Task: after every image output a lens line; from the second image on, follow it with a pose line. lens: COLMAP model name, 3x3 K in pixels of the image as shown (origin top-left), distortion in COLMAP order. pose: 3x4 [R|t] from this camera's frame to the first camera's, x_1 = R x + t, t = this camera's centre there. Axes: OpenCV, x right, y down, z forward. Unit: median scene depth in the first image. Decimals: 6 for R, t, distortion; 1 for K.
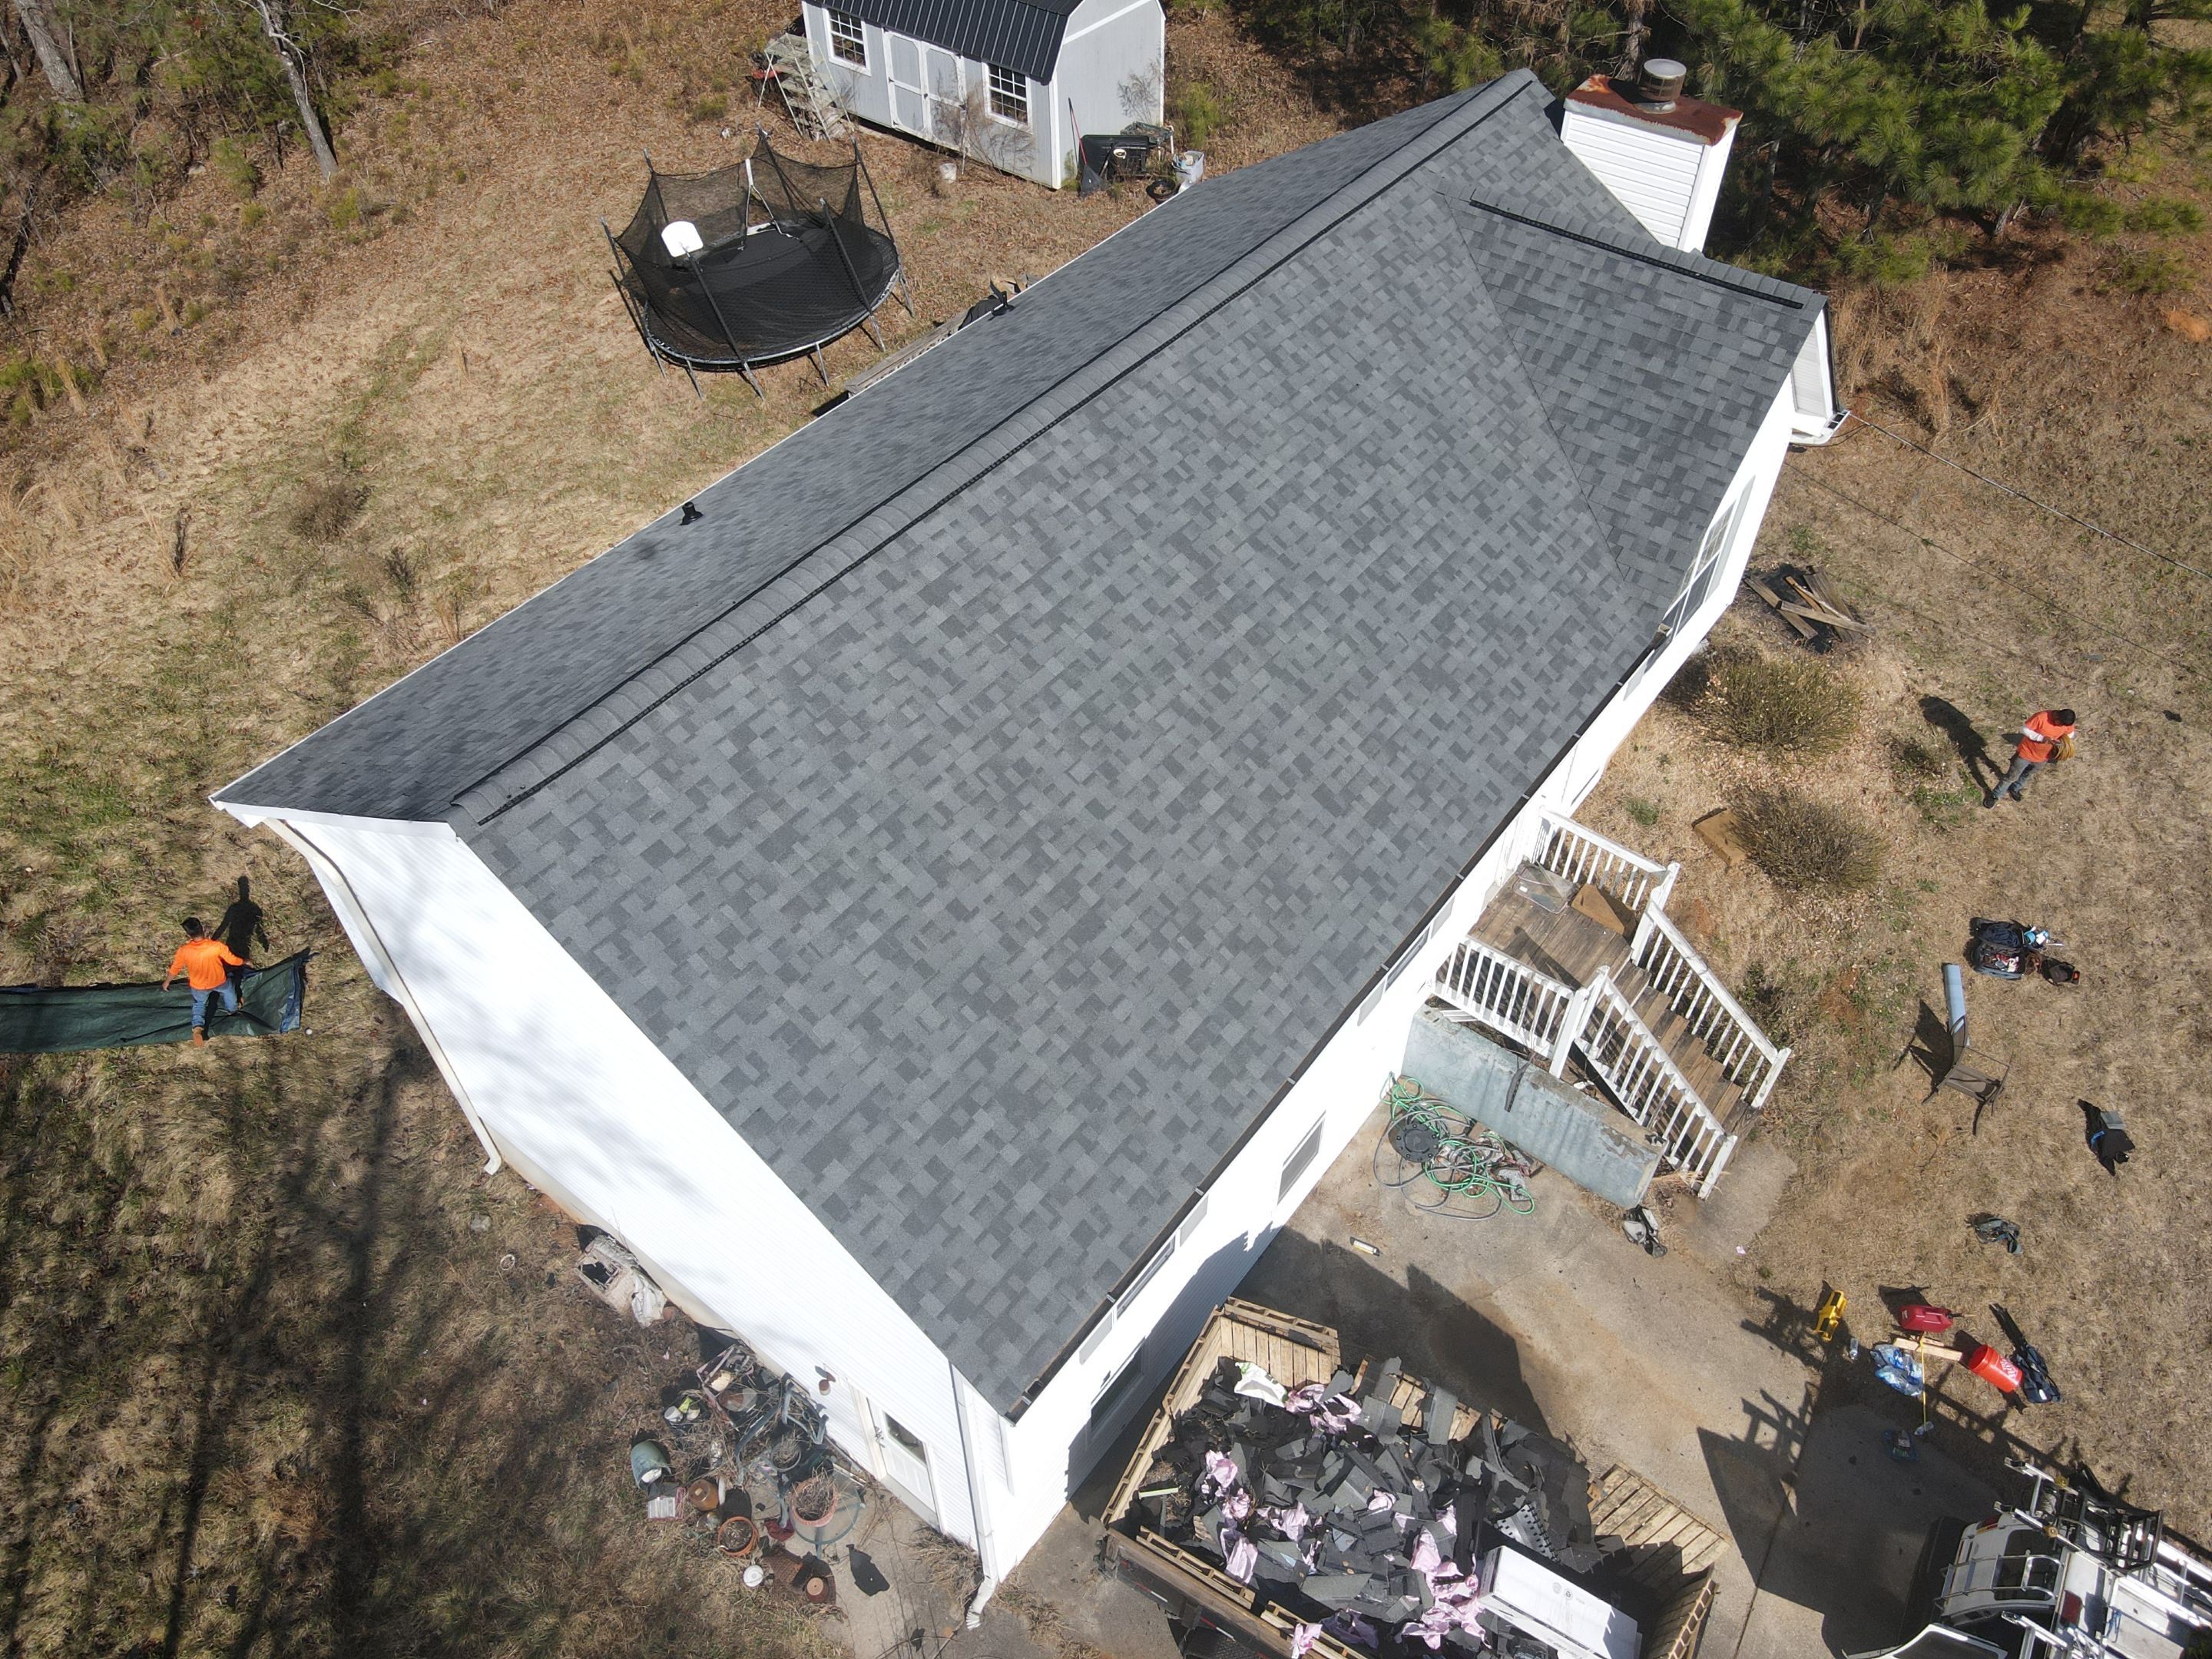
lens RADIAL K [[1616.0, 0, 1105.0], [0, 1616.0, 821.4], [0, 0, 1]] dist [-0.007038, 0.031685]
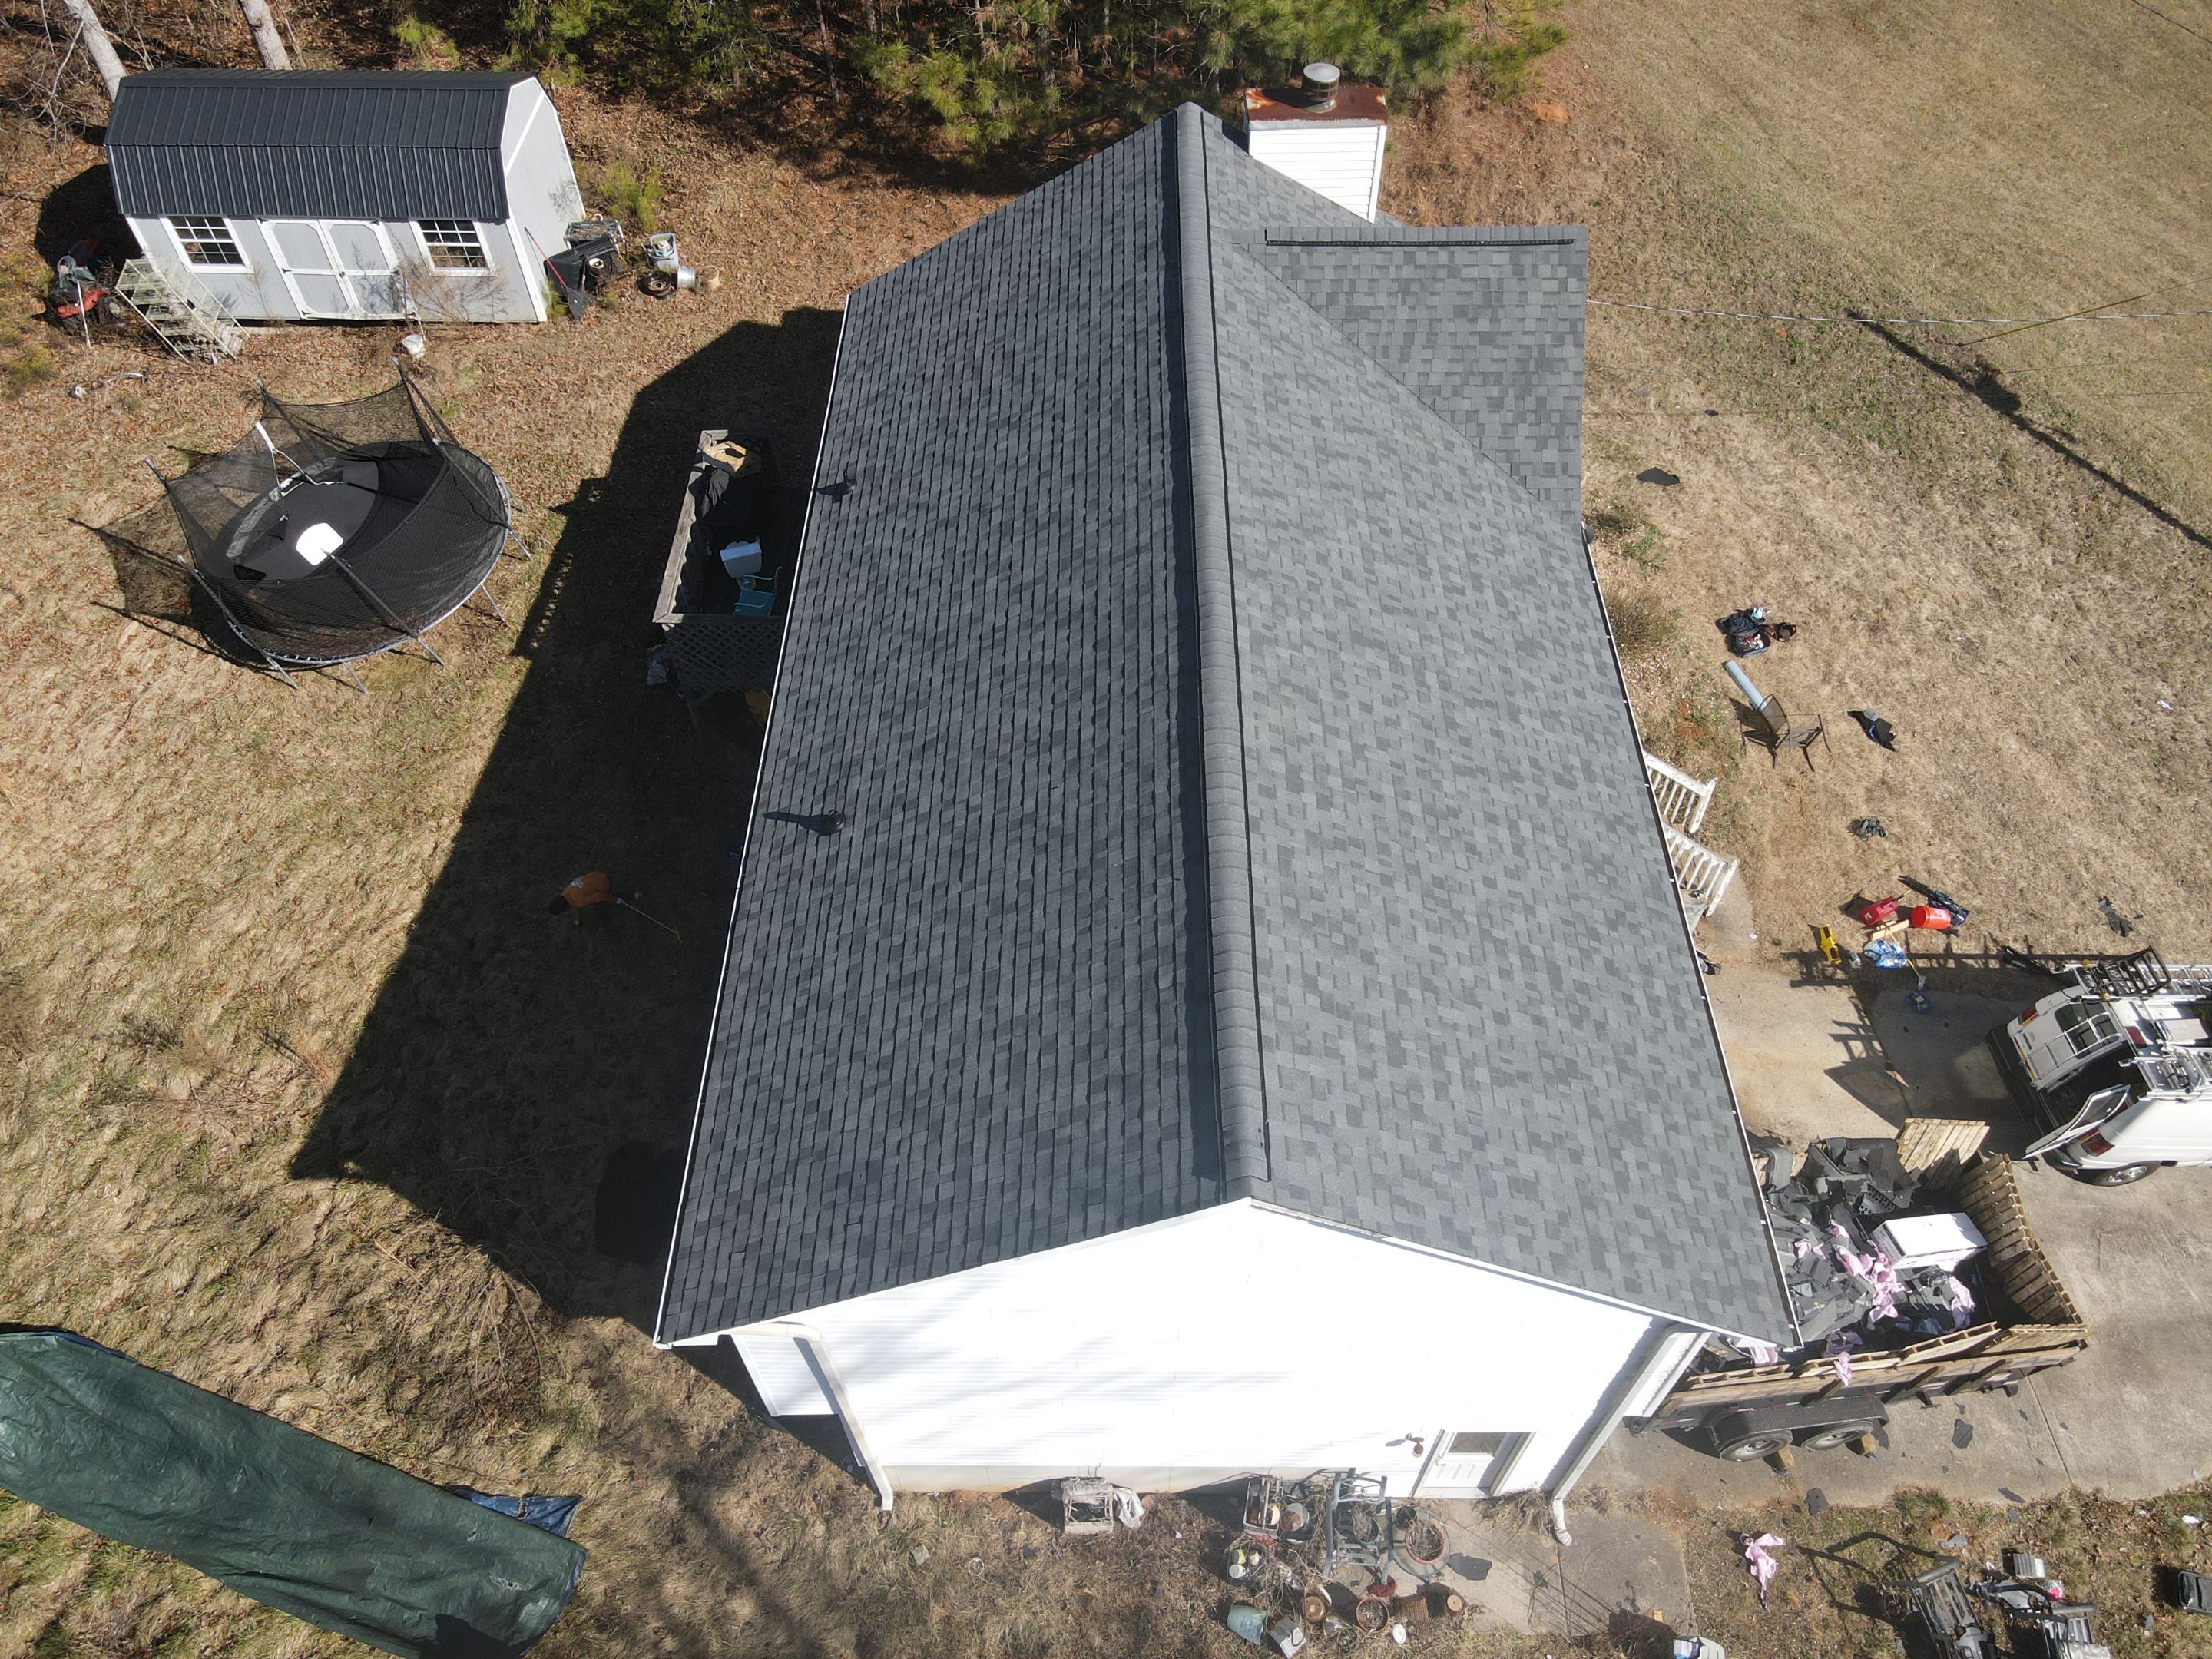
lens RADIAL K [[1616.0, 0, 1105.0], [0, 1616.0, 821.4], [0, 0, 1]] dist [-0.007038, 0.031685]
pose [[0.795055, -0.474222, 0.378155, -0.480620], [0.445204, 0.879691, 0.167146, -0.271558], [-0.411924, 0.035466, 0.910528, 0.044762]]
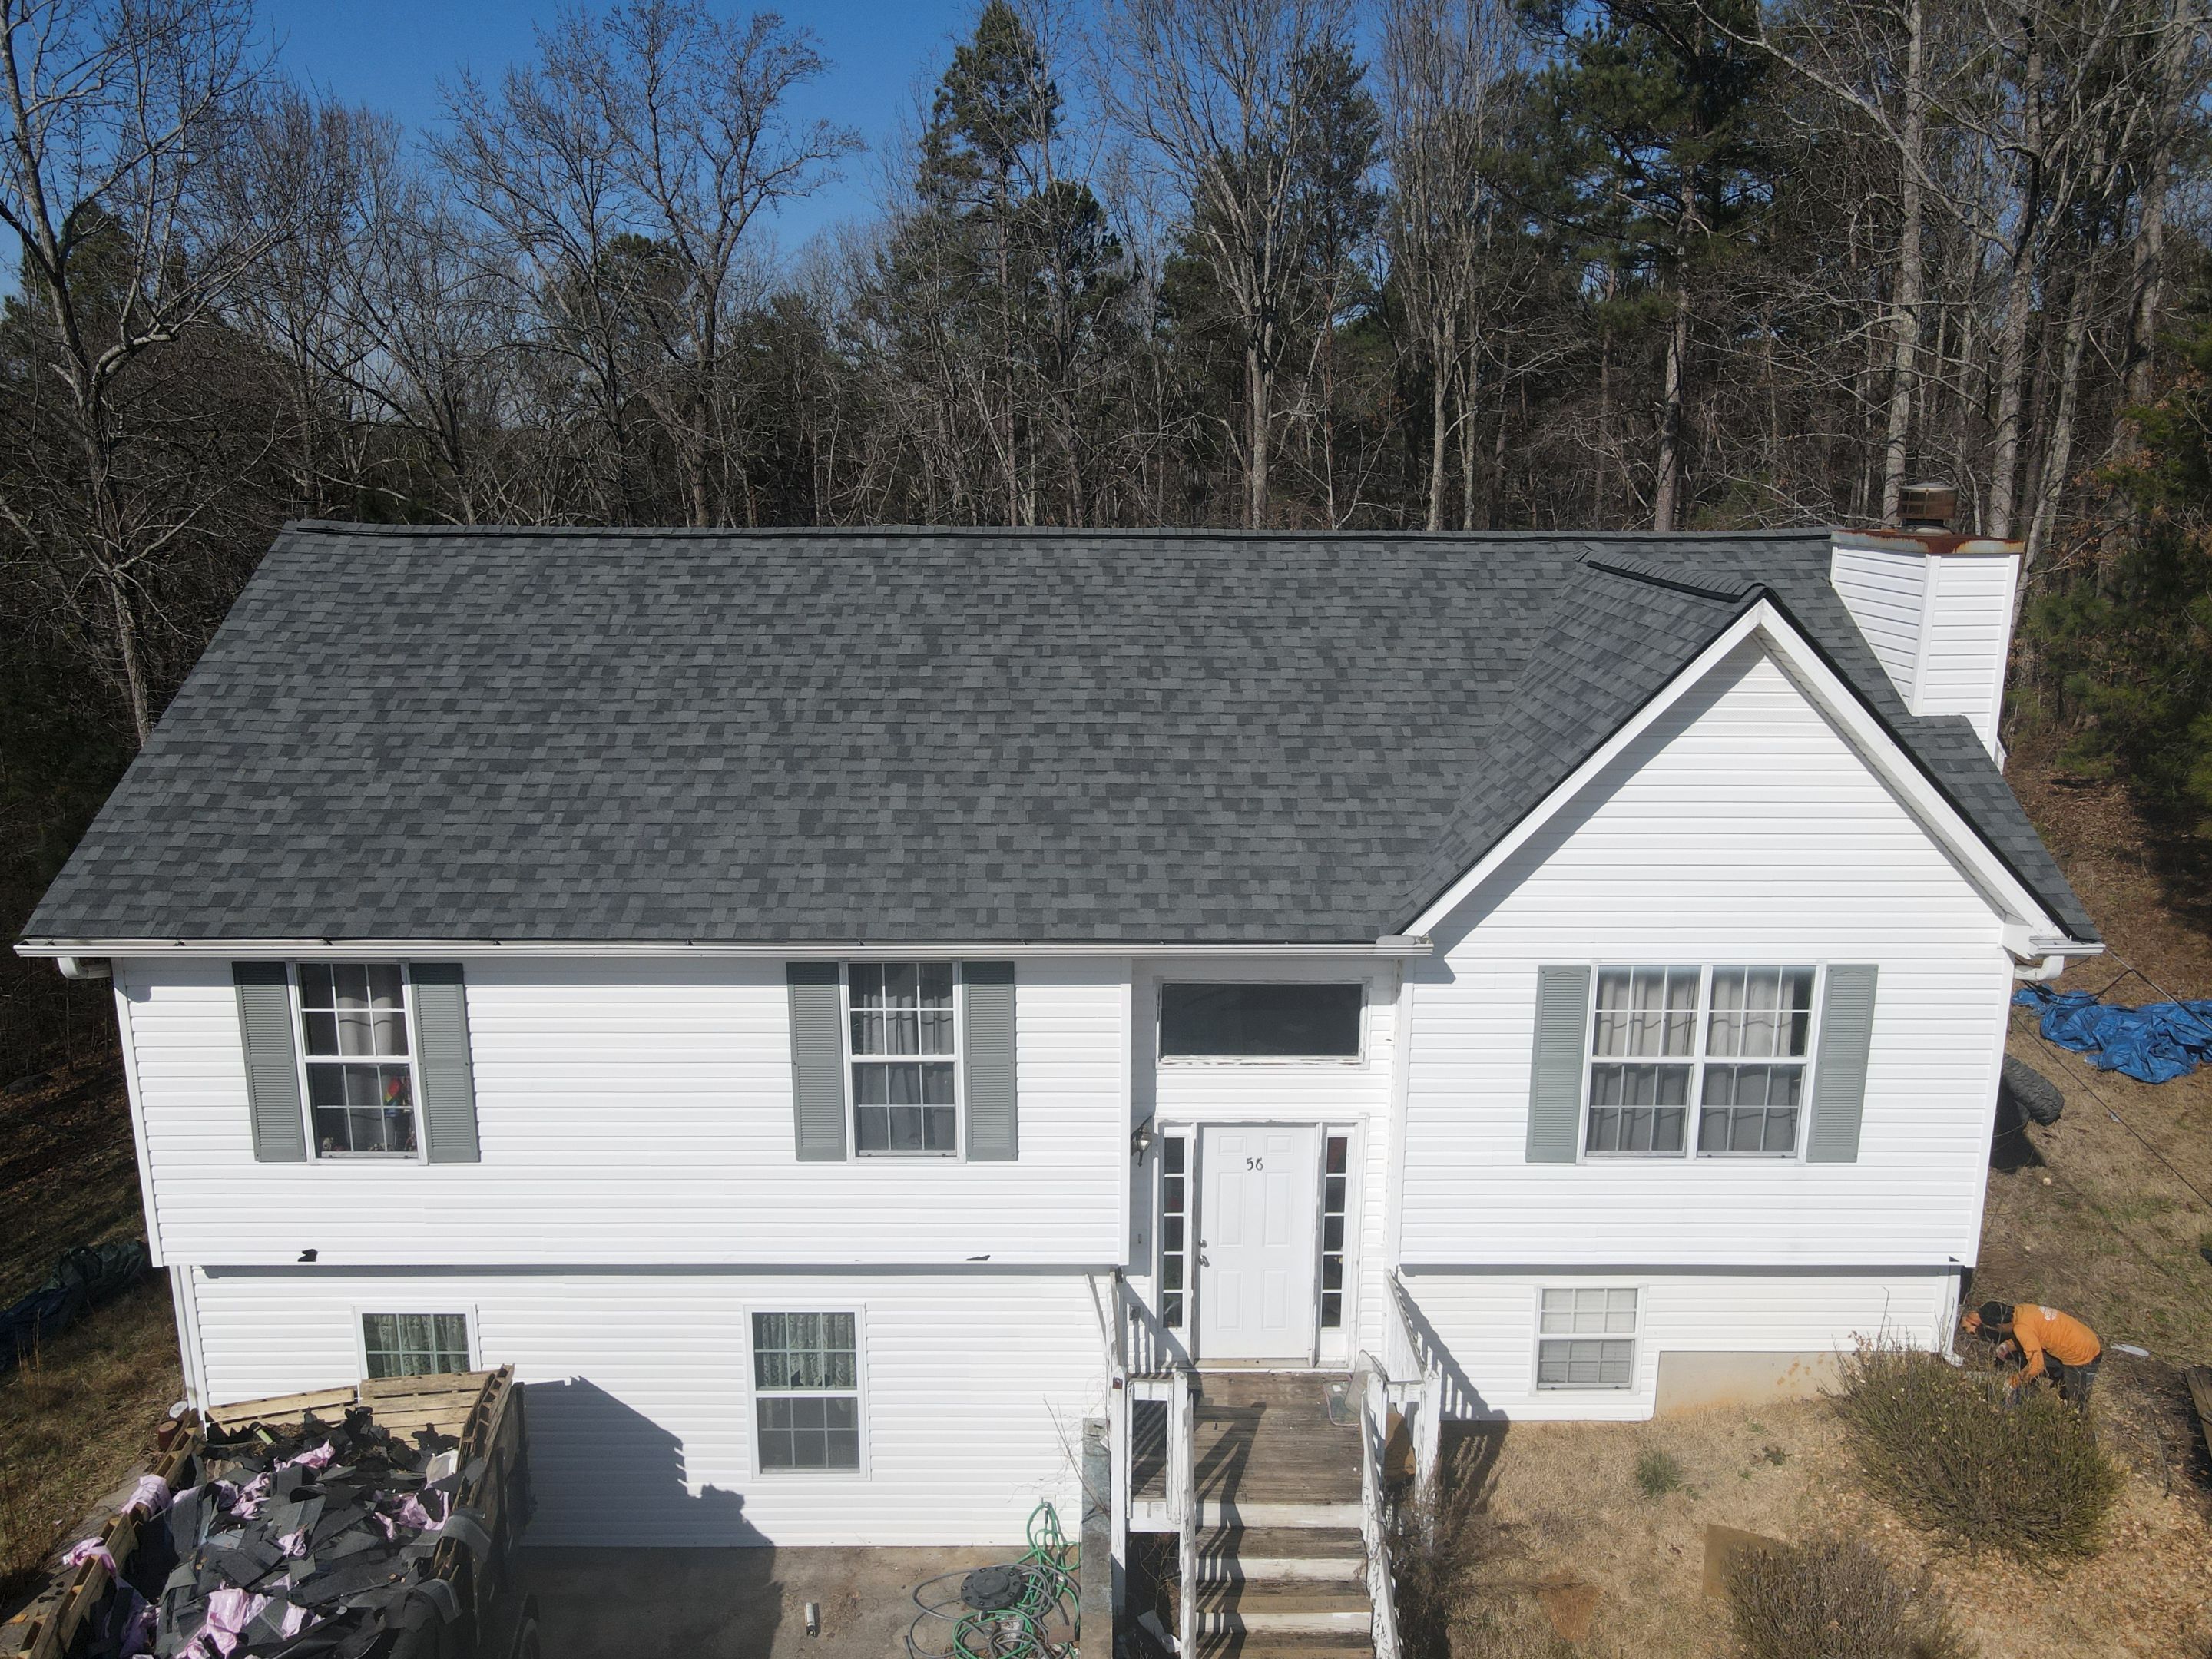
lens RADIAL K [[1620.6, 0, 1106.9], [0, 1620.6, 821.7], [0, 0, 1]] dist [-0.034163, 0.099447]
pose [[0.618125, 0.185218, -0.763948, 0.768796], [-0.577146, 0.766743, -0.281084, 0.121020], [0.533690, 0.614655, 0.580840, 0.445059]]
